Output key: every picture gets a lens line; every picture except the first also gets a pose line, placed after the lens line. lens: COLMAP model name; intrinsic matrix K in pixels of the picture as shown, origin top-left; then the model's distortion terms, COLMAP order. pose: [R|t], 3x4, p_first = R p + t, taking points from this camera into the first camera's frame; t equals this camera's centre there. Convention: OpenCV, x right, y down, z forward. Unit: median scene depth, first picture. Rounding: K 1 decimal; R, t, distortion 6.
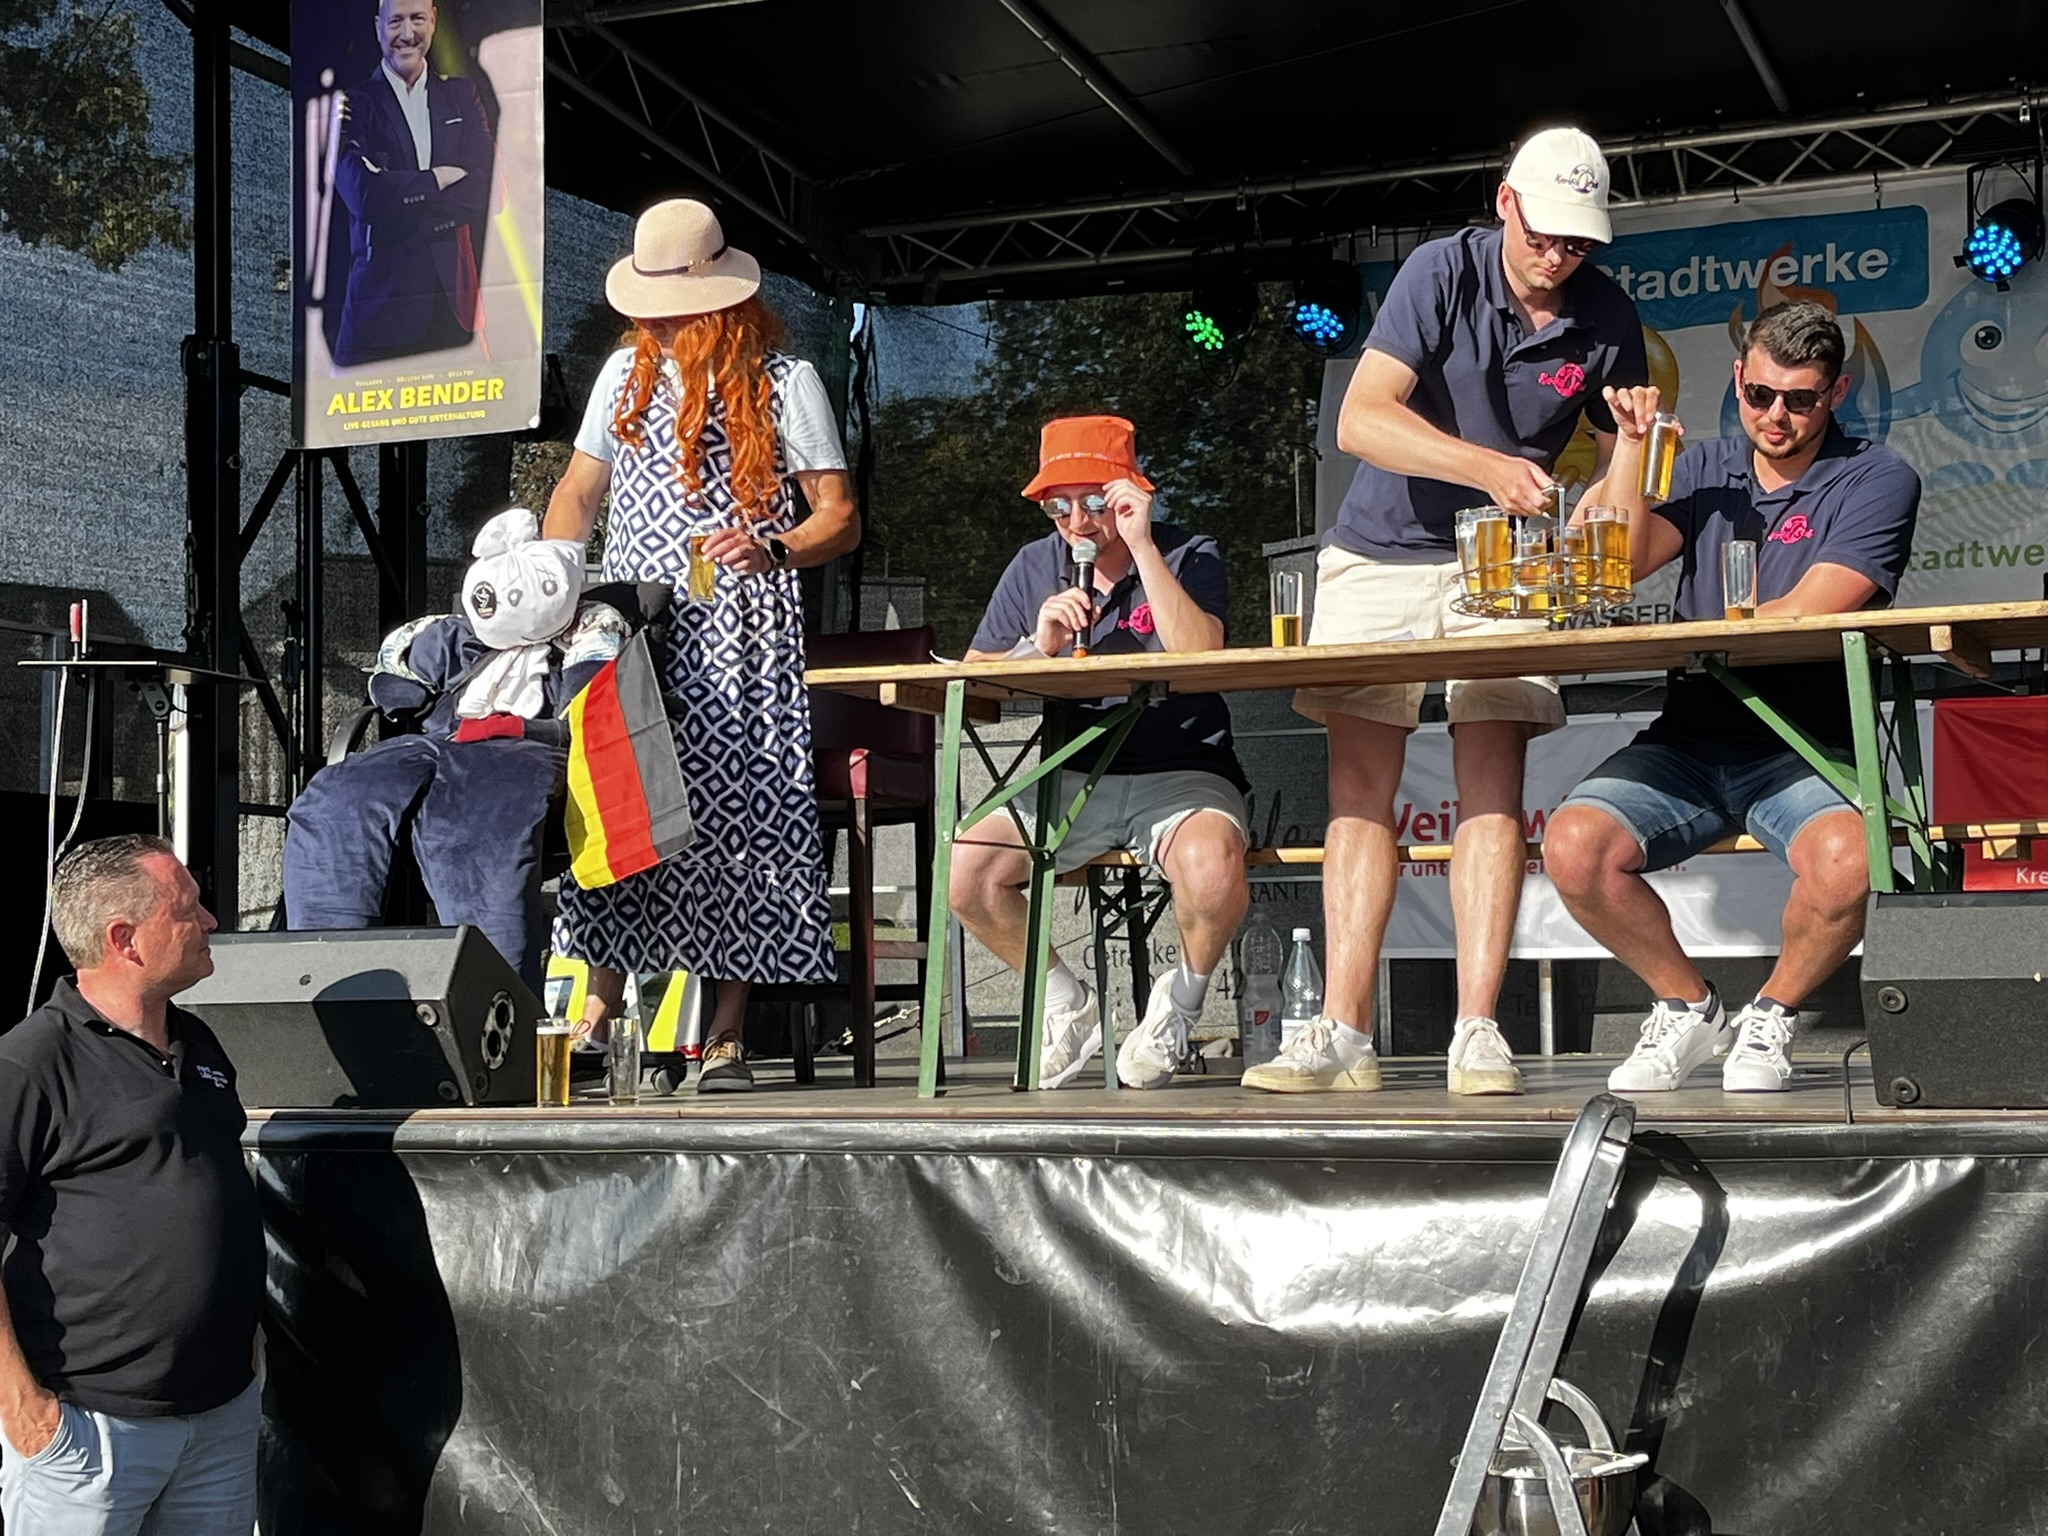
lens RADIAL K [[3565.8, 0, 1024.0], [0, 3565.8, 768.0], [0, 0, 1]] dist [0.112583, -0.415165]
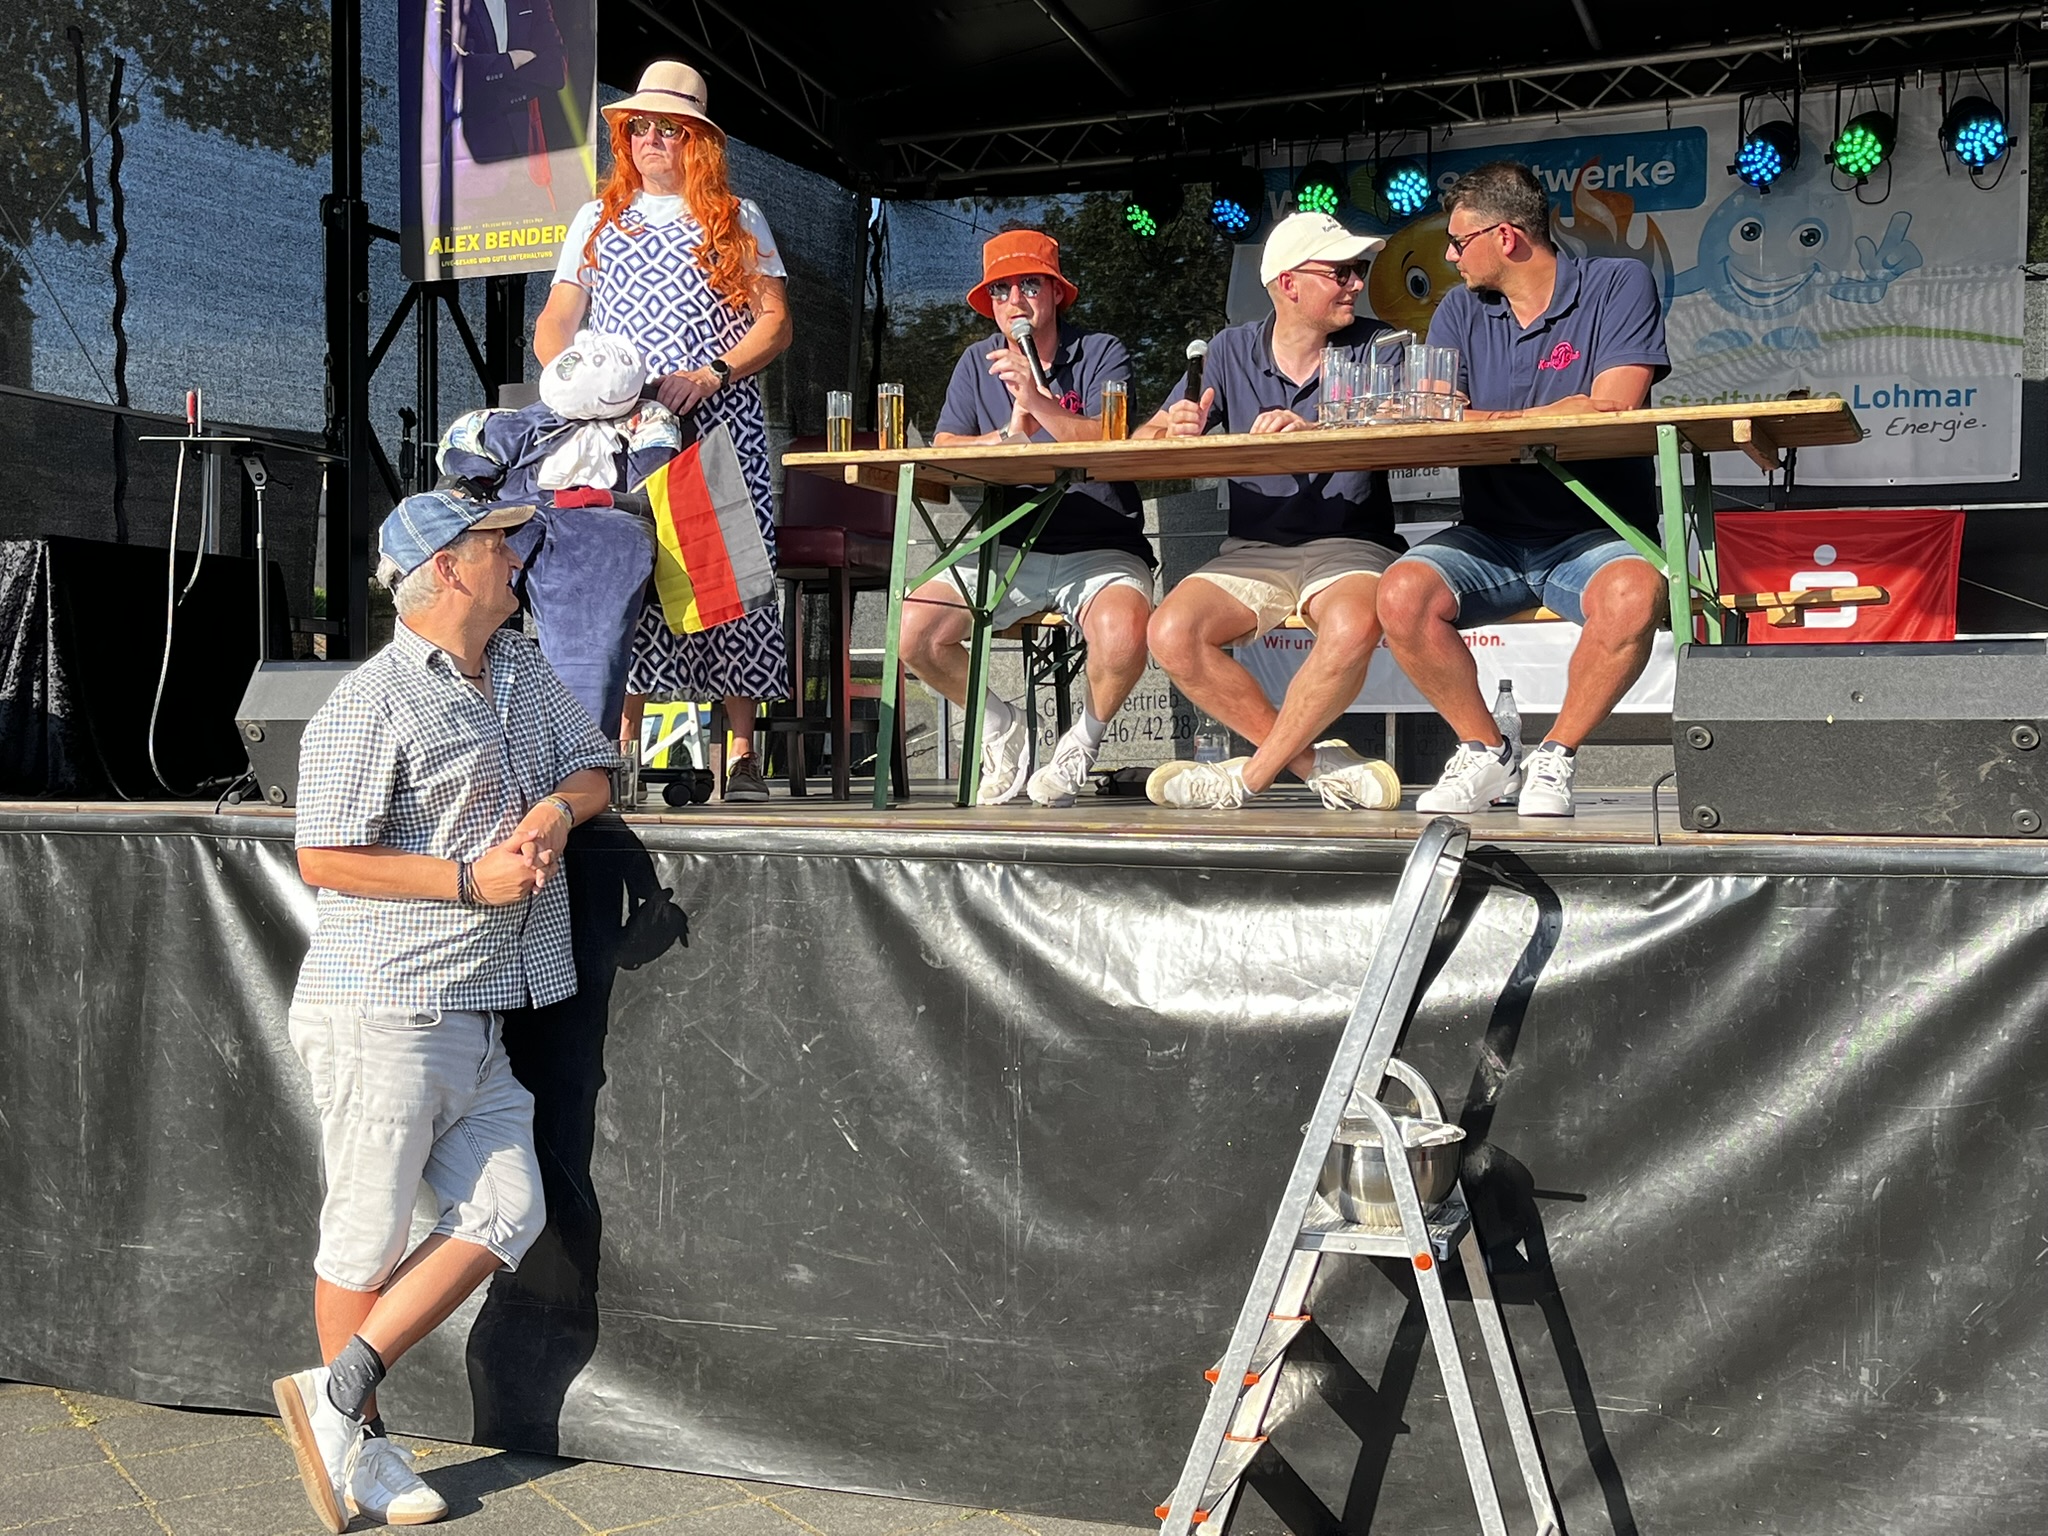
lens RADIAL K [[2403.4, 0, 1024.0], [0, 2403.4, 768.0], [0, 0, 1]] dist [0.068539, -0.172067]
pose [[0.999848, 0.016648, -0.005252, 0.027942], [-0.016212, 0.997097, 0.074396, 0.018171], [0.006475, -0.074300, 0.997215, 0.204622]]
